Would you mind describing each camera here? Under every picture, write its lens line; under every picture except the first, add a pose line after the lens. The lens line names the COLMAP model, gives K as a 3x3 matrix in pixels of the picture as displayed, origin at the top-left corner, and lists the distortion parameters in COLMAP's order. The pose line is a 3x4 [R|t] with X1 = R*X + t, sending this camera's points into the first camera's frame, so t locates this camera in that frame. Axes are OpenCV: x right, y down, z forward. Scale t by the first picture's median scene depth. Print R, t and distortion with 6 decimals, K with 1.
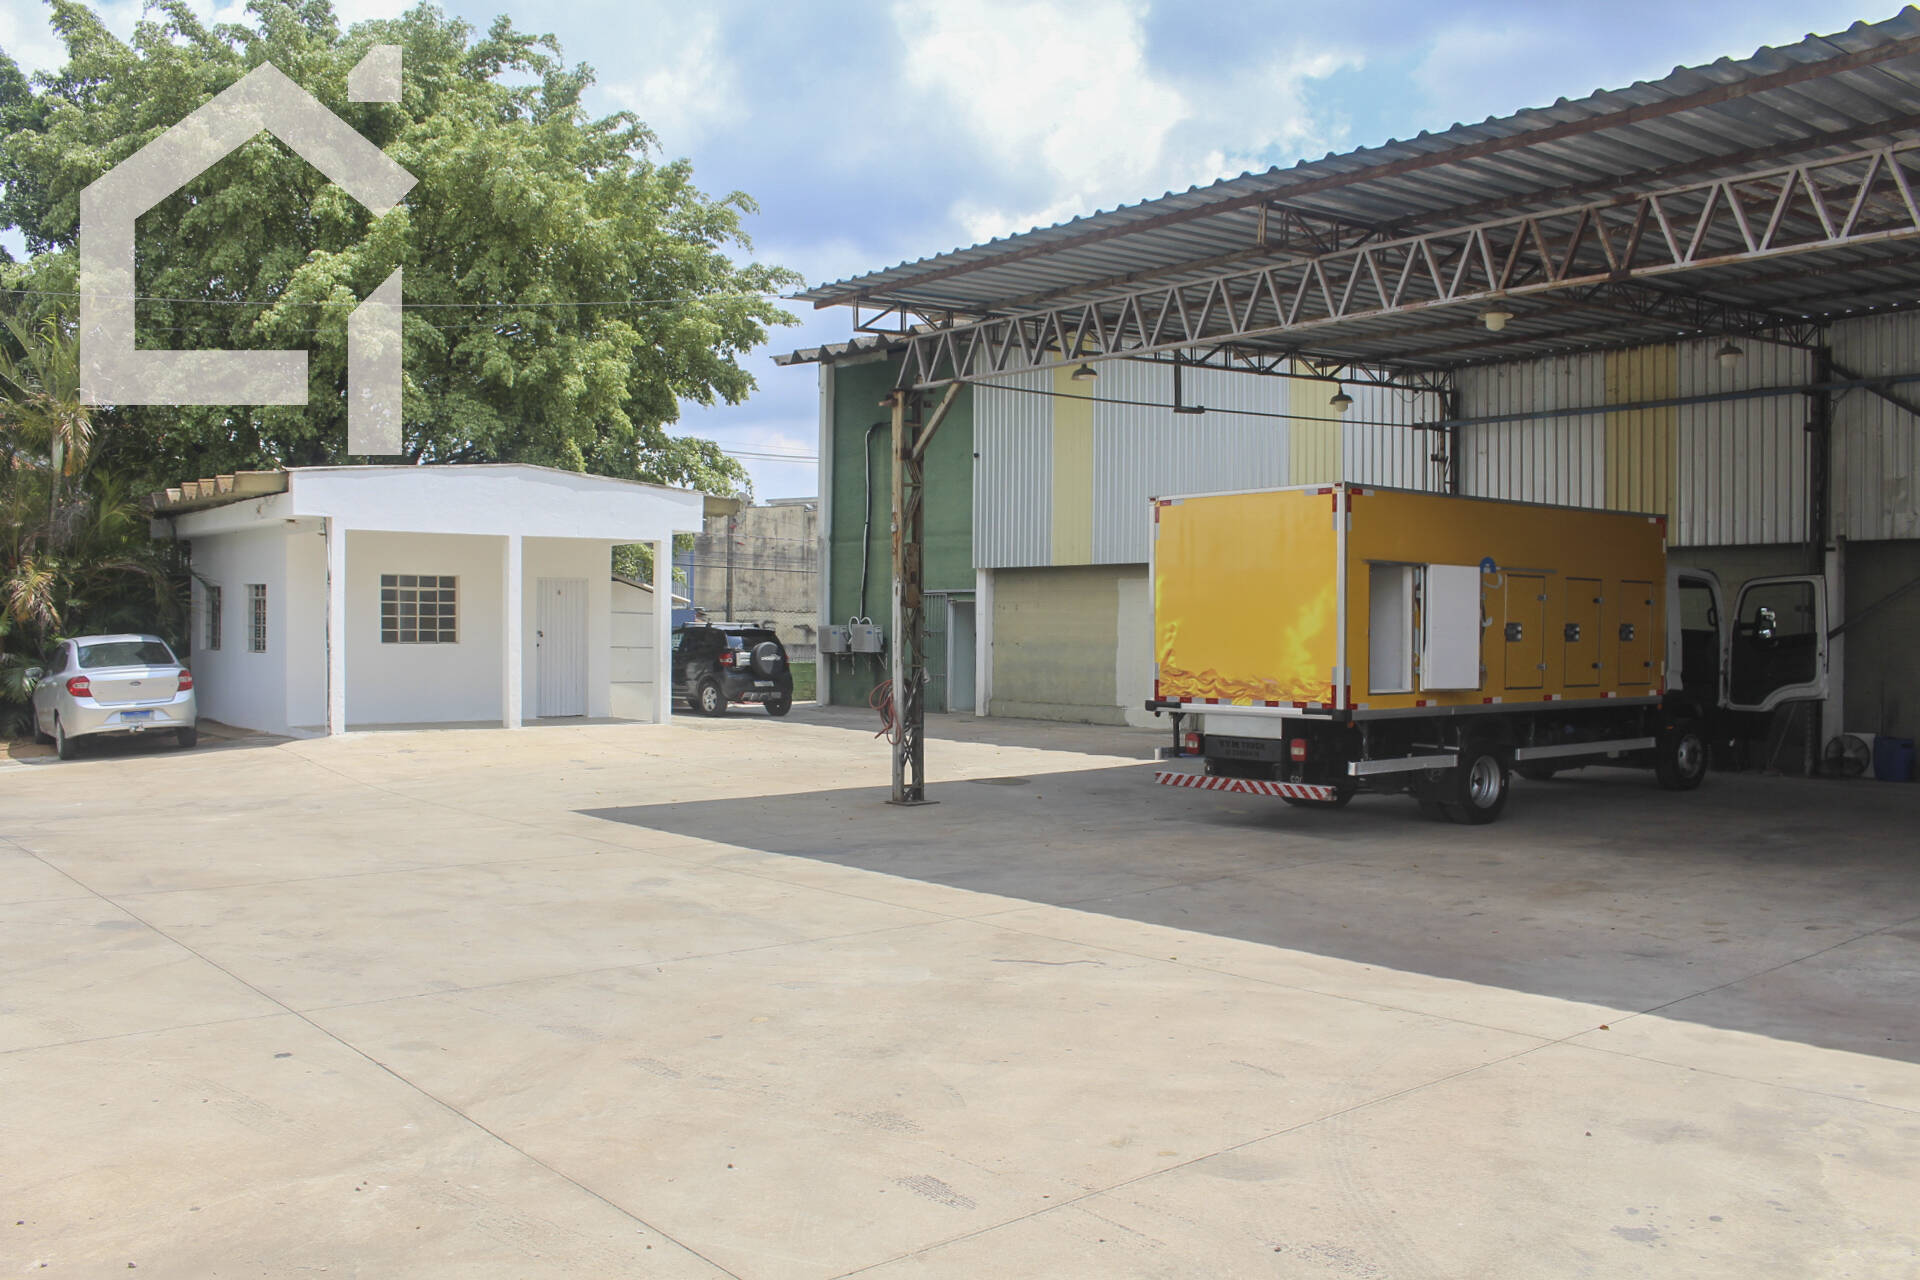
lens RADIAL K [[1662.7, 0, 910.7], [0, 1662.7, 642.8], [0, 0, 1]] dist [-0.136400, 0.133587]
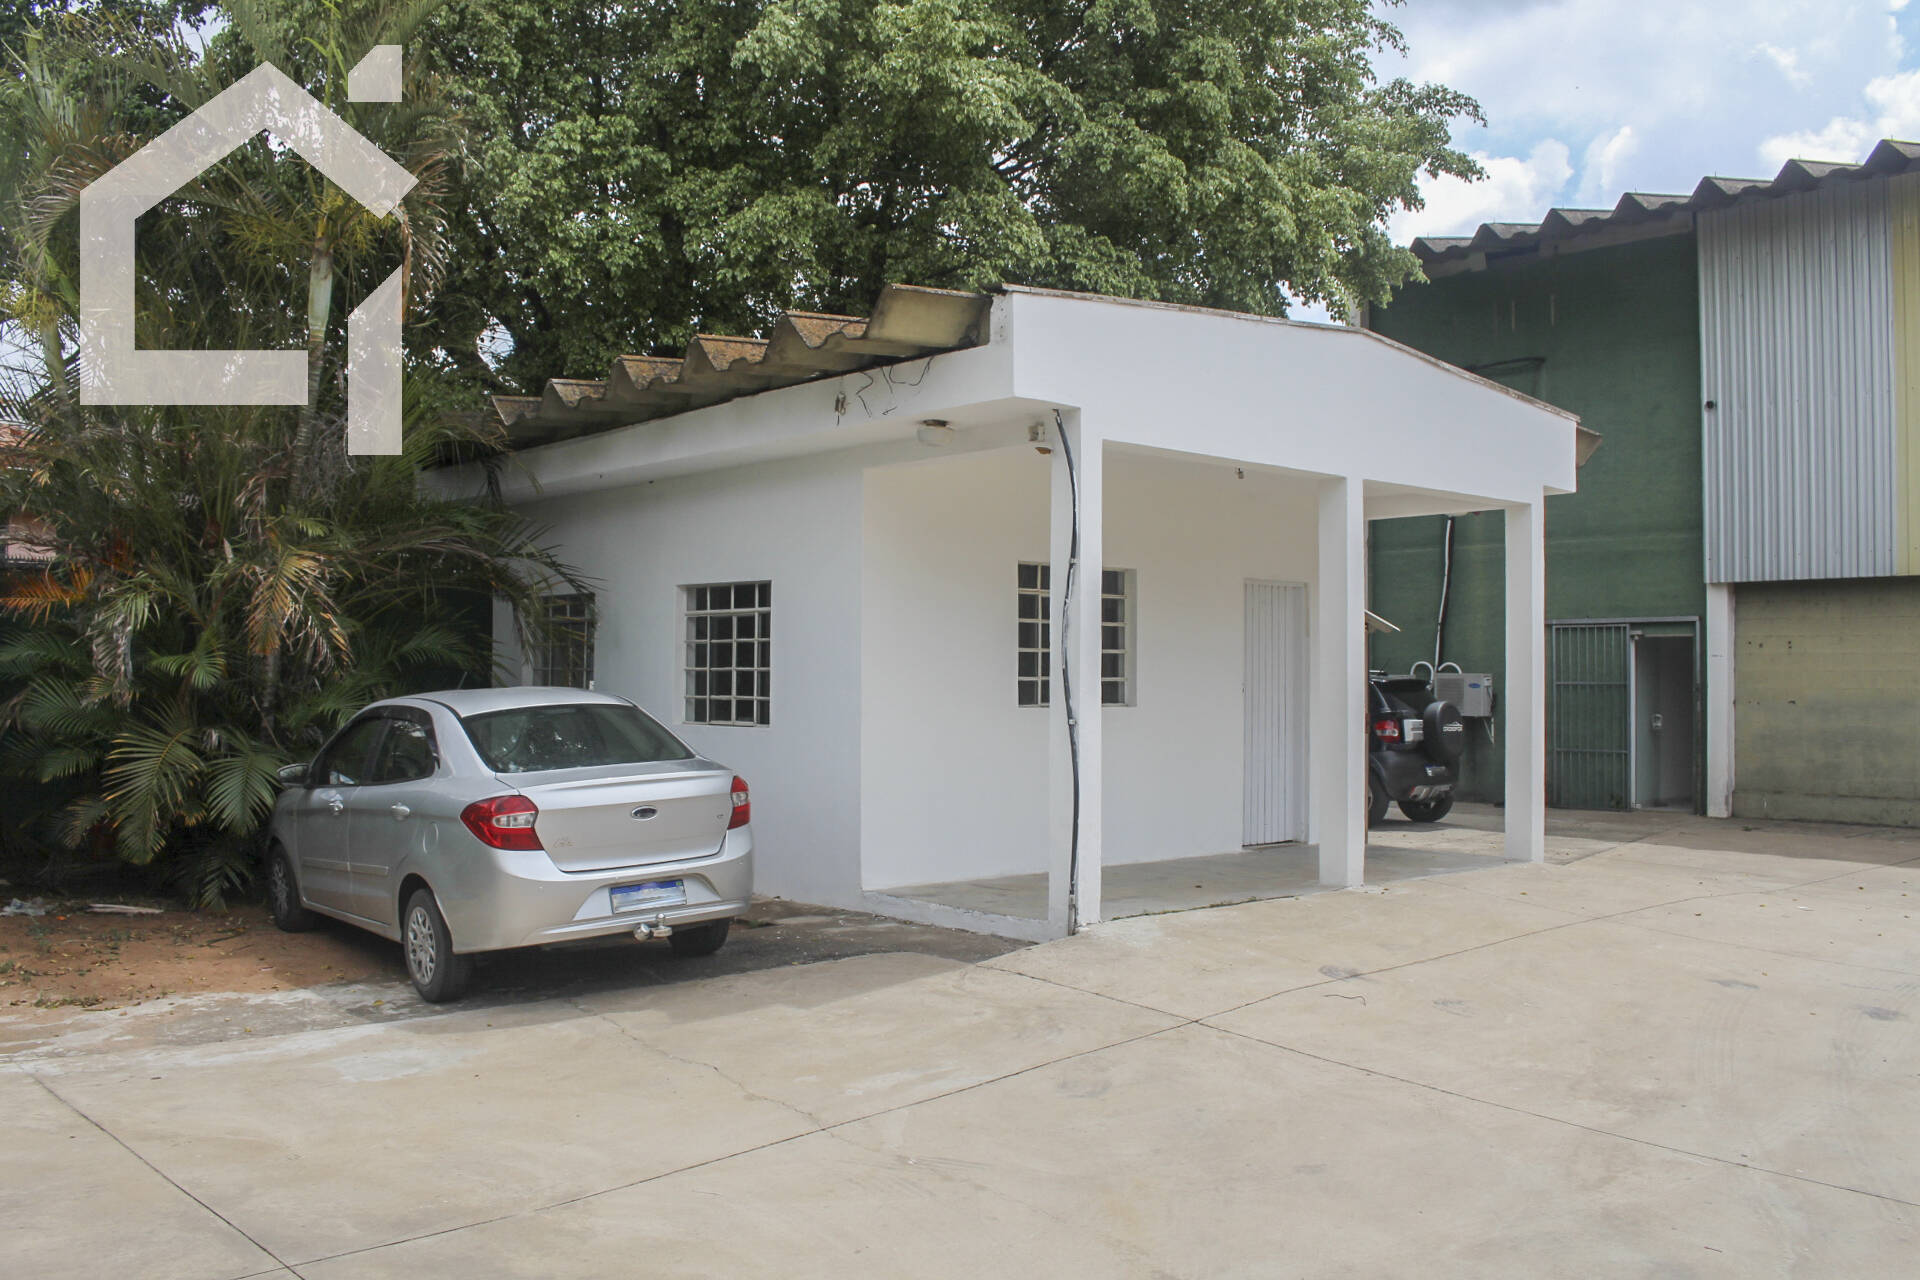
lens RADIAL K [[1702.9, 0, 960.0], [0, 1702.9, 640.0], [0, 0, 1]] dist [-0.165890, 0.129339]
pose [[0.998621, 0.001263, 0.052489, -0.334477], [0.000586, 0.999380, -0.035199, -0.001367], [-0.052500, 0.035181, 0.998001, 0.467248]]
